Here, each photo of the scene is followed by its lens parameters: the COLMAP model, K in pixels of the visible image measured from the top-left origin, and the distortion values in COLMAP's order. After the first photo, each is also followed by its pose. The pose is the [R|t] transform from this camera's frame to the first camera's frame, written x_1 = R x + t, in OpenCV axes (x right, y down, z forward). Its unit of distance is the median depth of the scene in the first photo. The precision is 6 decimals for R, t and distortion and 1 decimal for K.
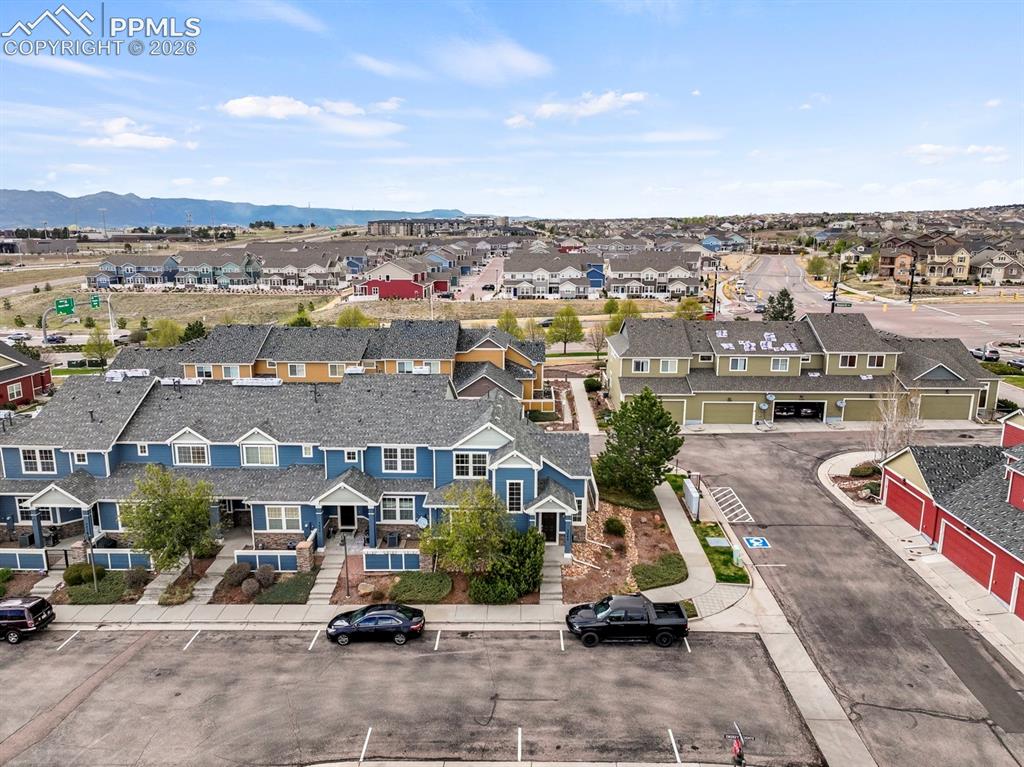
lens RADIAL K [[722.8, 0, 515.8], [0, 722.8, 383.3], [0, 0, 1]] dist [0.003975, 0.006380]
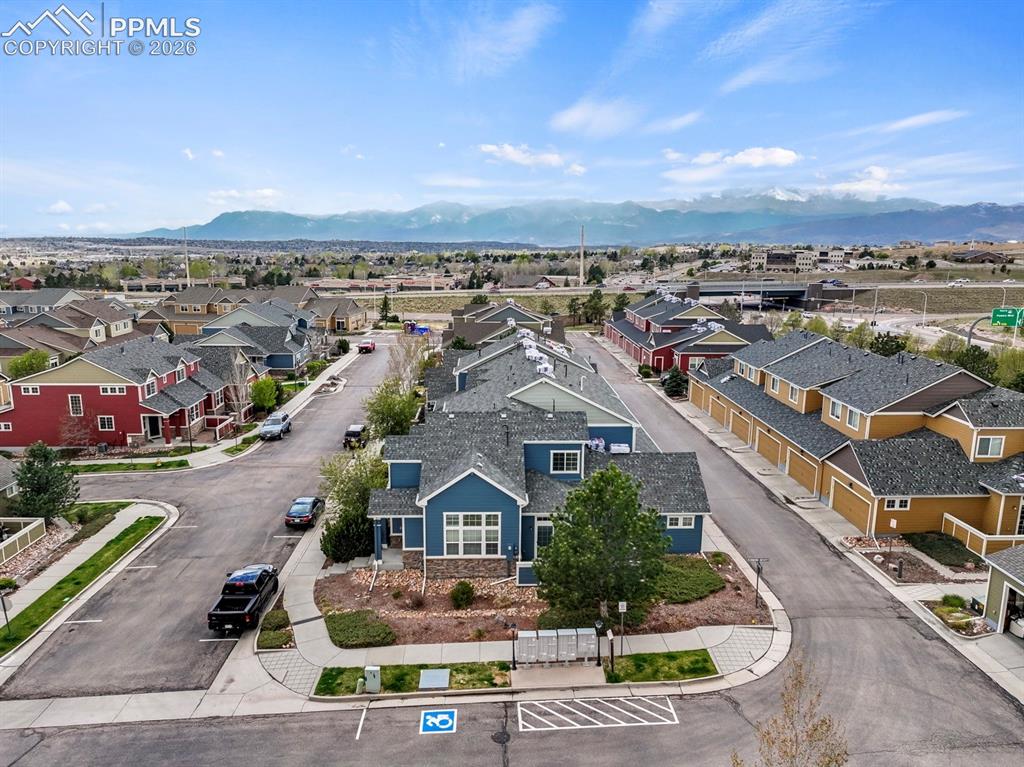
lens RADIAL K [[722.8, 0, 515.8], [0, 722.8, 383.3], [0, 0, 1]] dist [0.003975, 0.006380]
pose [[0.059175, 0.196463, -0.978724, 0.879172], [-0.212514, 0.960446, 0.179946, -0.178199], [0.975365, 0.197345, 0.098586, 0.946699]]
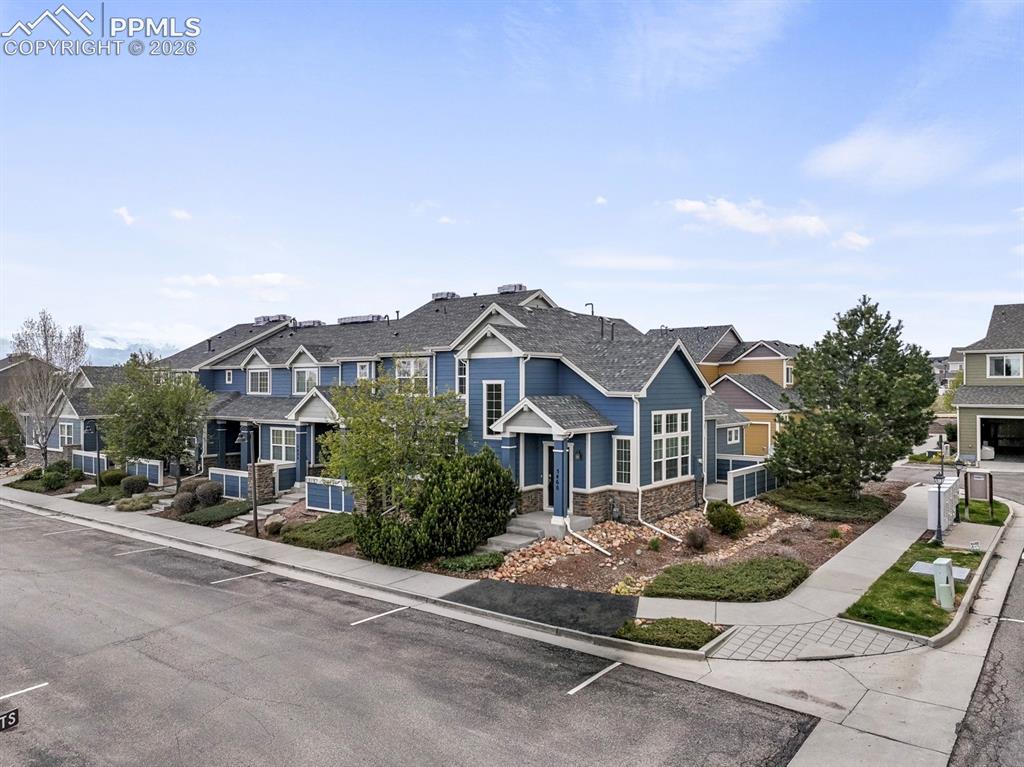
lens RADIAL K [[726.3, 0, 515.9], [0, 726.3, 383.6], [0, 0, 1]] dist [0.002948, 0.006567]
pose [[0.796177, -0.006298, -0.605031, 0.337406], [-0.120732, 0.978184, -0.169057, 0.212826], [0.592896, 0.207646, 0.778047, 0.497559]]
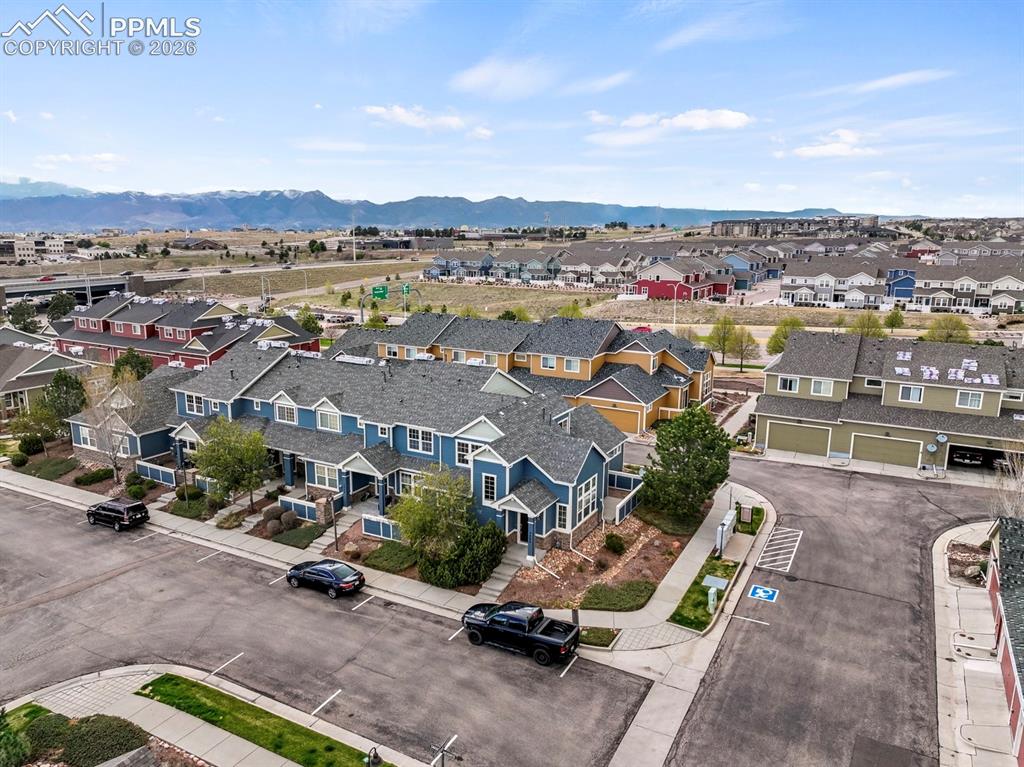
lens RADIAL K [[722.8, 0, 515.8], [0, 722.8, 383.3], [0, 0, 1]] dist [0.003975, 0.006380]
pose [[0.886772, 0.099993, -0.451261, 0.435218], [-0.100212, 0.994689, 0.023482, -0.019444], [0.451212, 0.024399, 0.892083, 0.091915]]
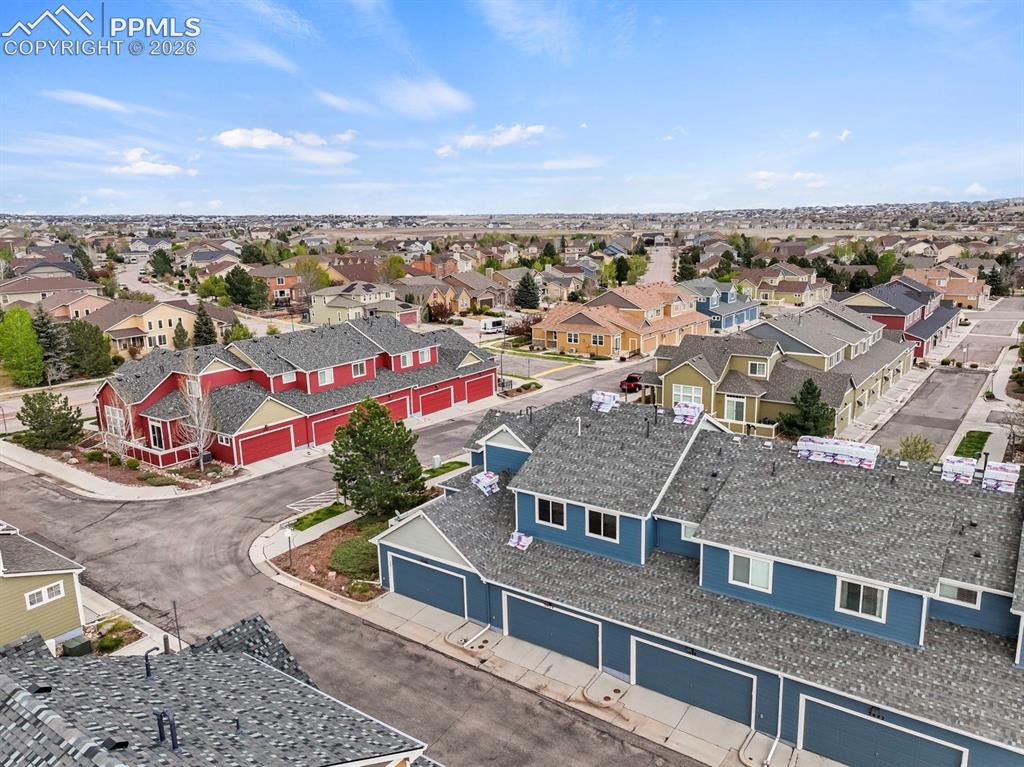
lens RADIAL K [[751.3, 0, 517.5], [0, 751.3, 389.1], [0, 0, 1]] dist [0.008484, 0.000069]
pose [[-0.825024, -0.106914, 0.554892, -0.529178], [0.140428, 0.912349, 0.384578, -0.366761], [-0.547371, 0.395208, -0.737696, 1.760013]]
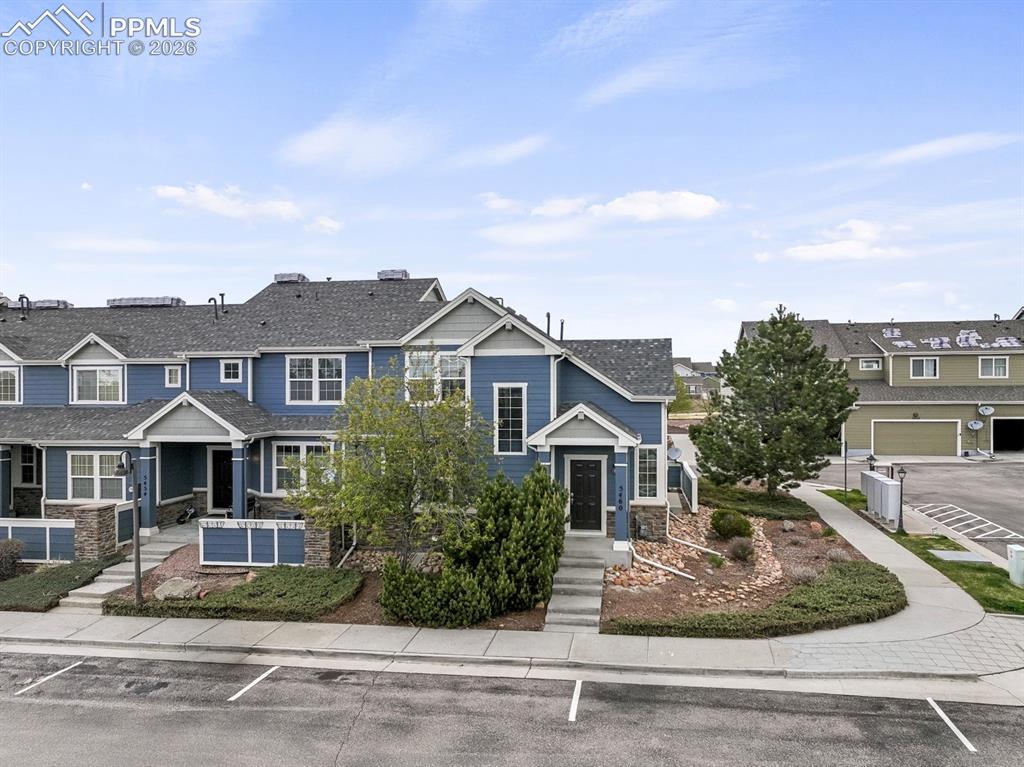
lens RADIAL K [[739.0, 0, 517.0], [0, 739.0, 397.4], [0, 0, 1]] dist [0.002282, 0.003209]
pose [[0.988409, -0.005579, -0.151714, 0.071018], [-0.024630, 0.980192, -0.196513, 0.218184], [0.149805, 0.197972, 0.968693, 0.473560]]
